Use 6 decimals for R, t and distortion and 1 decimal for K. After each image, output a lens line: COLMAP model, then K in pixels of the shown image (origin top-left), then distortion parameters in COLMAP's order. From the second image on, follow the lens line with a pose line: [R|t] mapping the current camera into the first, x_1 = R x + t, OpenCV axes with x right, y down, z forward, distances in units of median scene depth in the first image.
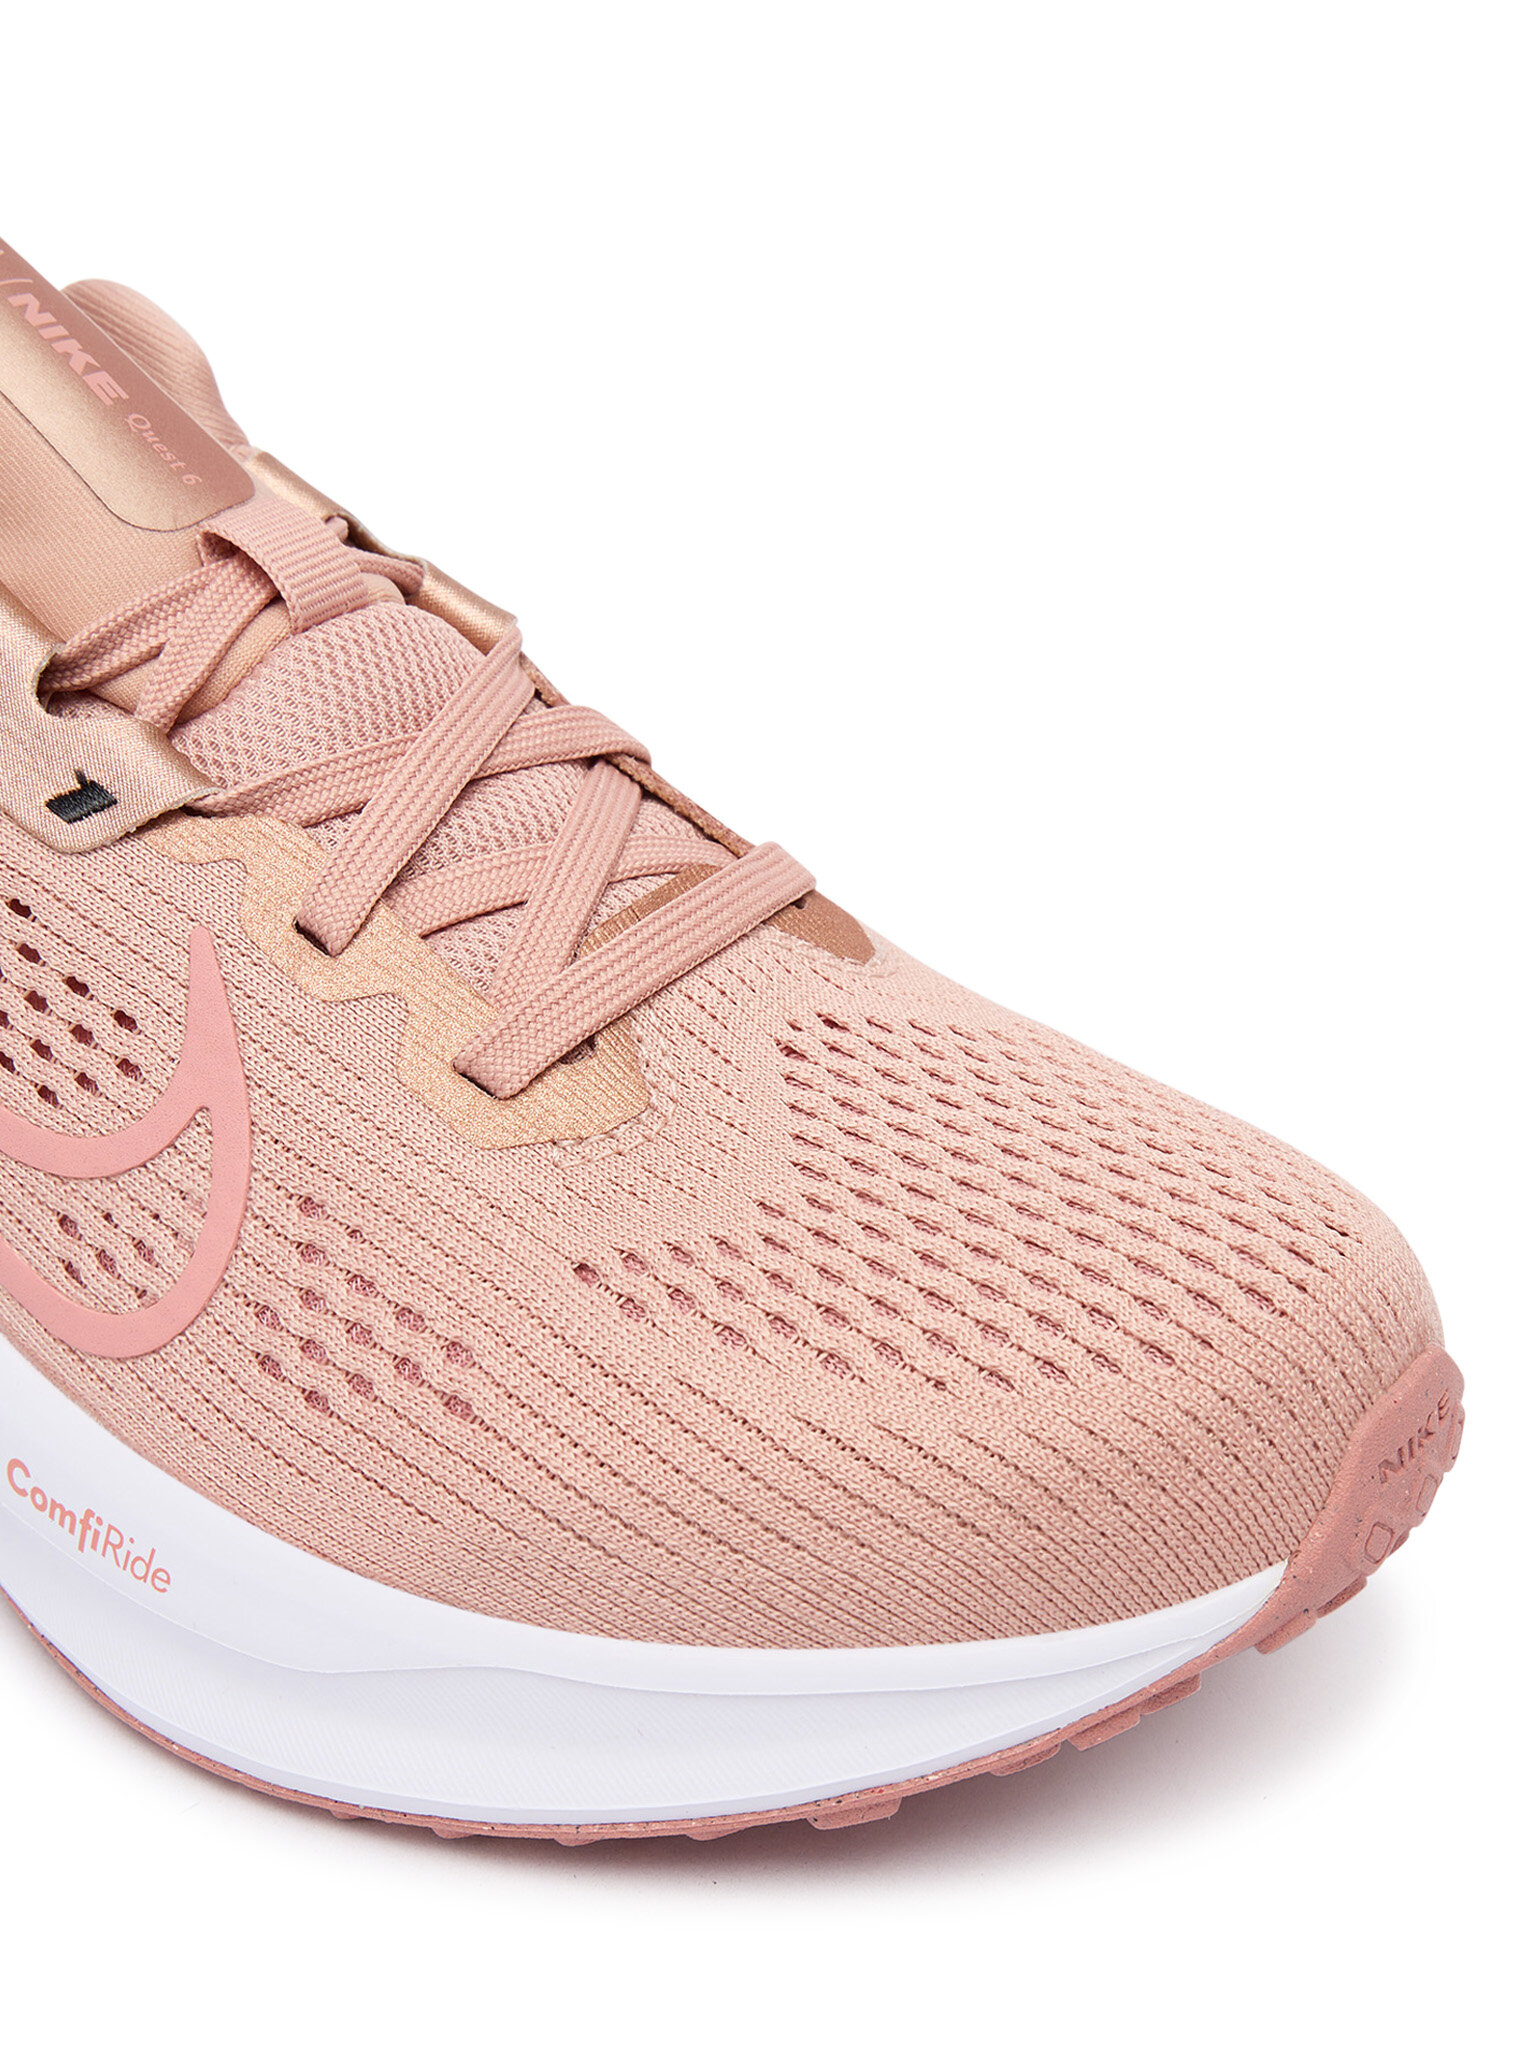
lens RADIAL K [[3329.0, 0, 768.0], [0, 3329.0, 1024.0], [0, 0, 1]] dist [0.041507, -0.650242]
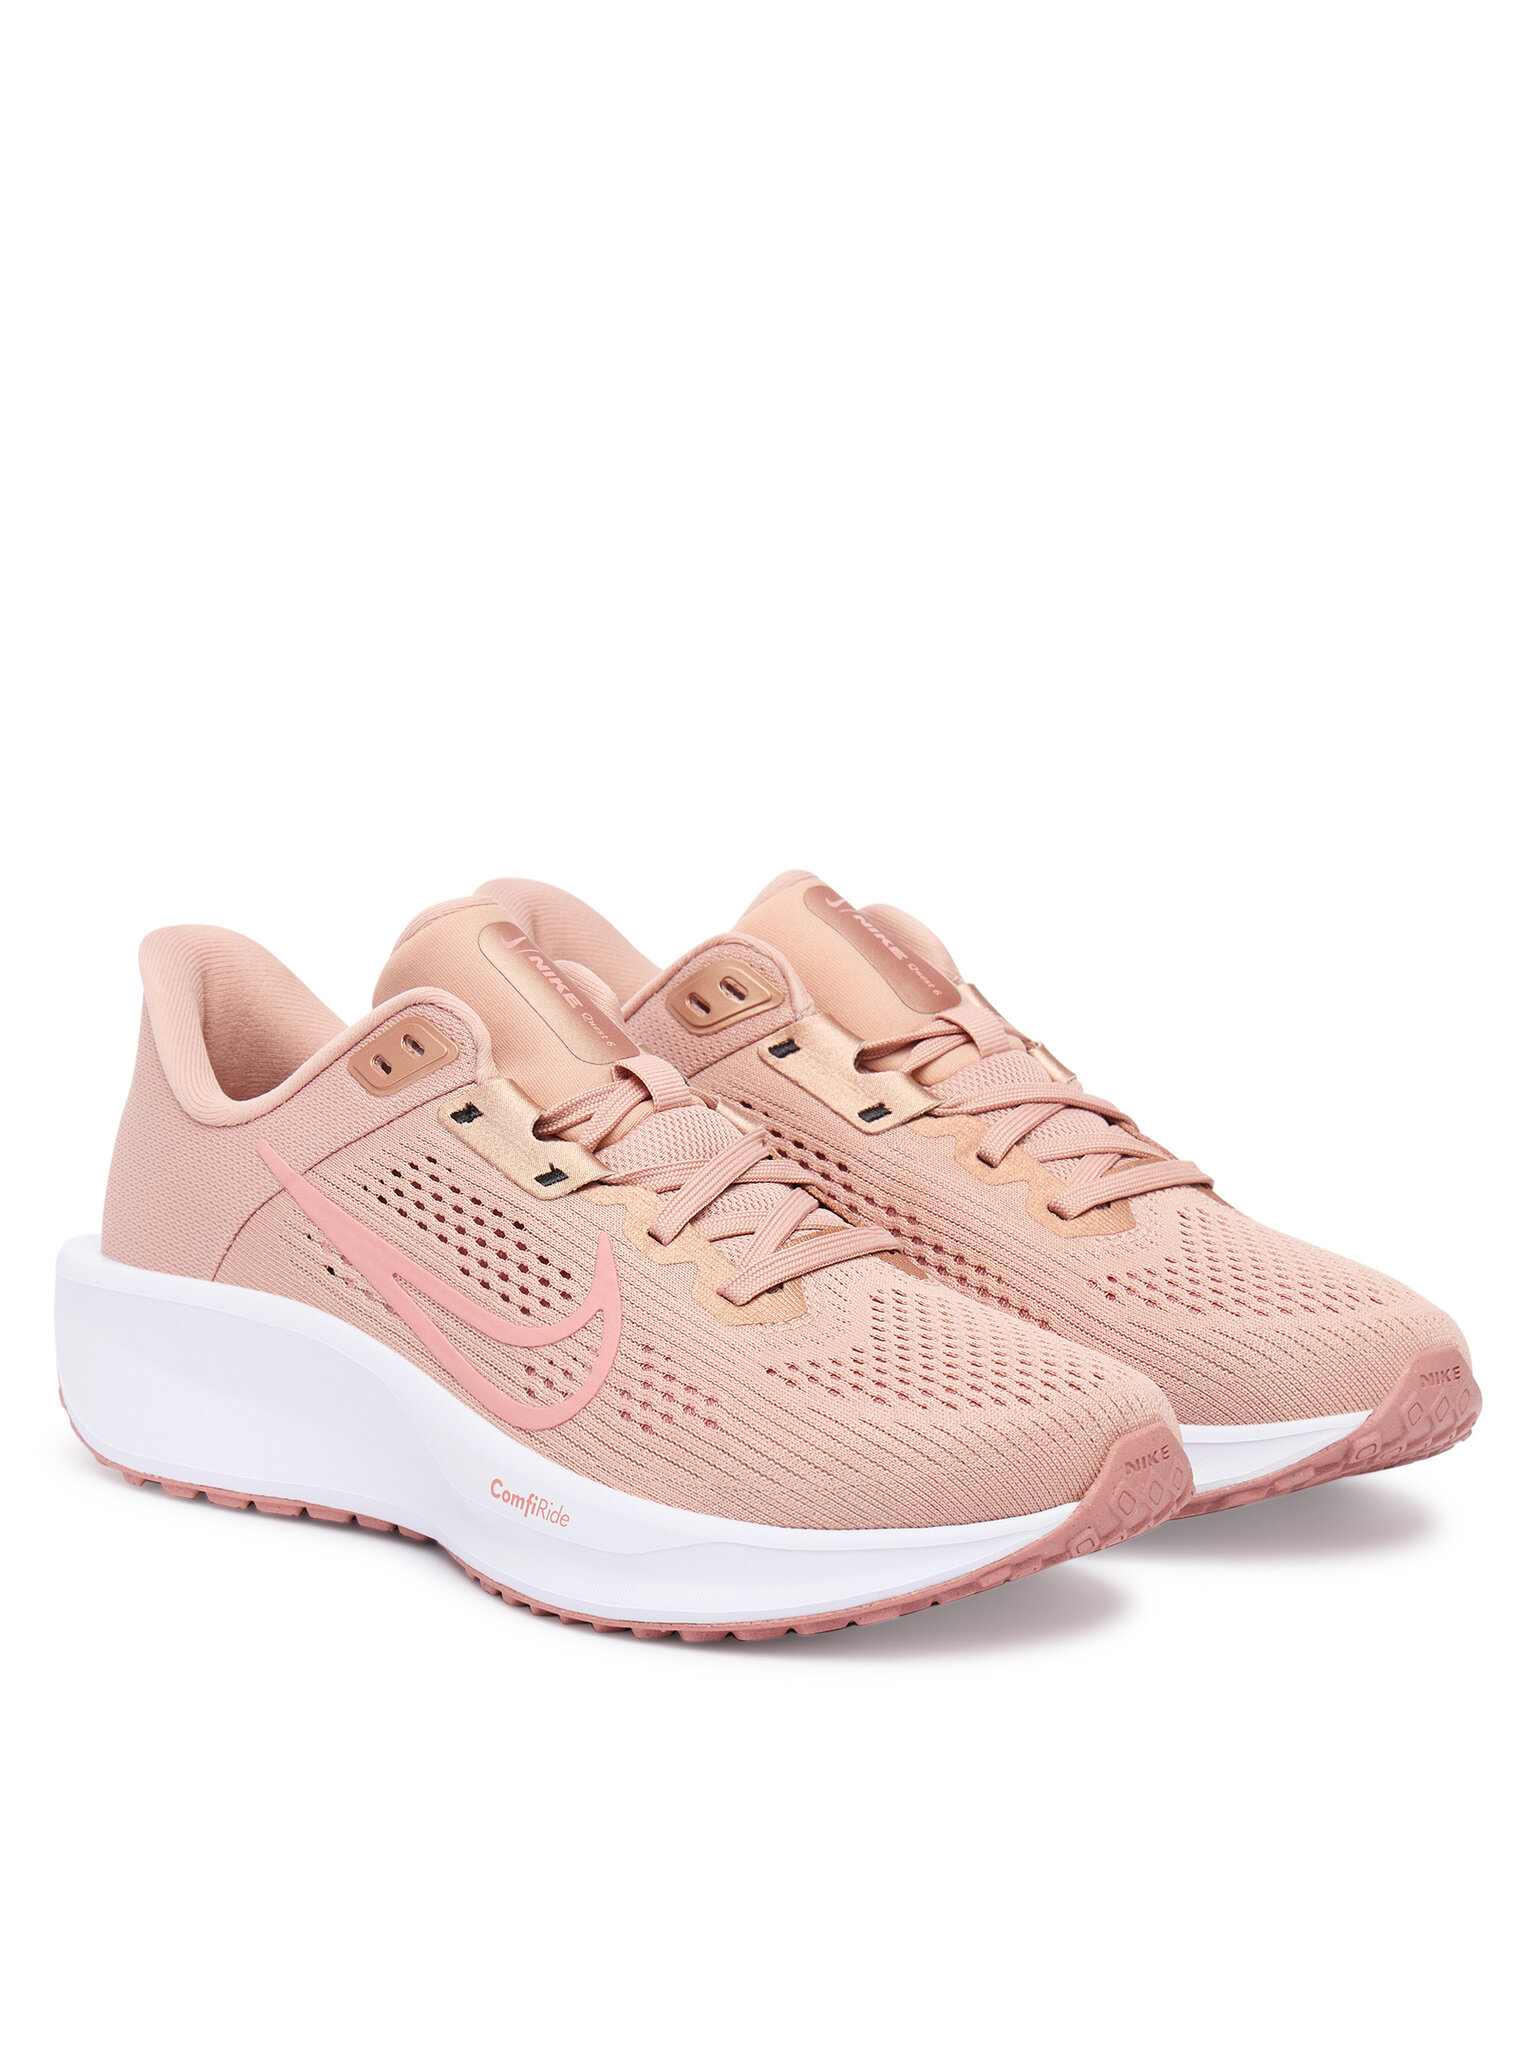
lens RADIAL K [[5205.2, 0, 768.0], [0, 5205.2, 1024.0], [0, 0, 1]] dist [-0.018092, -0.044185]
pose [[0.994534, 0.031058, -0.099685, 0.261369], [-0.059797, 0.952077, -0.299955, 0.834216], [0.085592, 0.304277, 0.948731, -2.185965]]
